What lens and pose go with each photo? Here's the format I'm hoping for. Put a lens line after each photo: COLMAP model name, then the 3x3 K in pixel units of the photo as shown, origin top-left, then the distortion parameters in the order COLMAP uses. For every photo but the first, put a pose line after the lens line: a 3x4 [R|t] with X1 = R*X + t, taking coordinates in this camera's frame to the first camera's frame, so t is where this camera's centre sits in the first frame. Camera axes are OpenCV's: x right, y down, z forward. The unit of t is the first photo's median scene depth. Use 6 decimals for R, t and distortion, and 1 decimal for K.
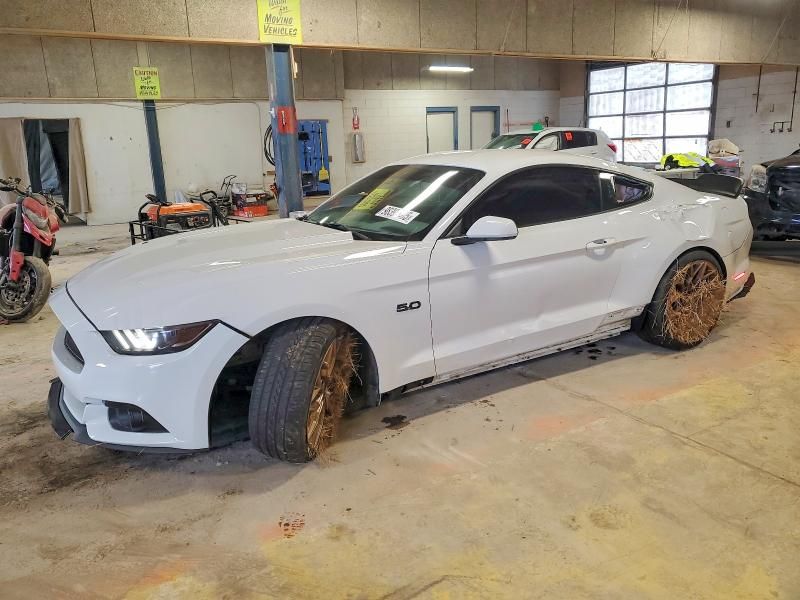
lens RADIAL K [[640.4, 0, 398.0], [0, 640.4, 299.3], [0, 0, 1]] dist [0.018697, 0.011437]
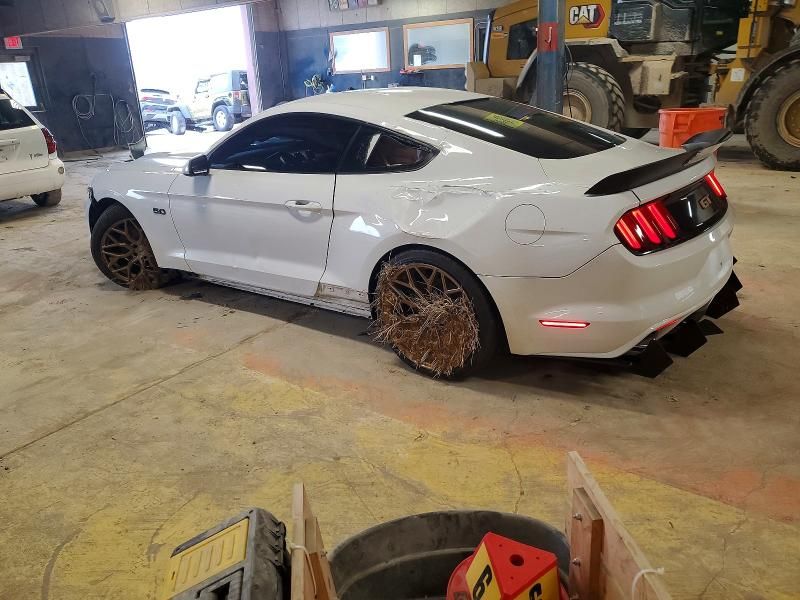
lens RADIAL K [[640.4, 0, 398.5], [0, 640.4, 300.6], [0, 0, 1]] dist [0.018697, 0.011437]
pose [[0.368742, 0.337134, -0.866239, 1.406240], [-0.181997, 0.940057, 0.288391, -0.287731], [0.911541, 0.051311, 0.407996, 0.870657]]
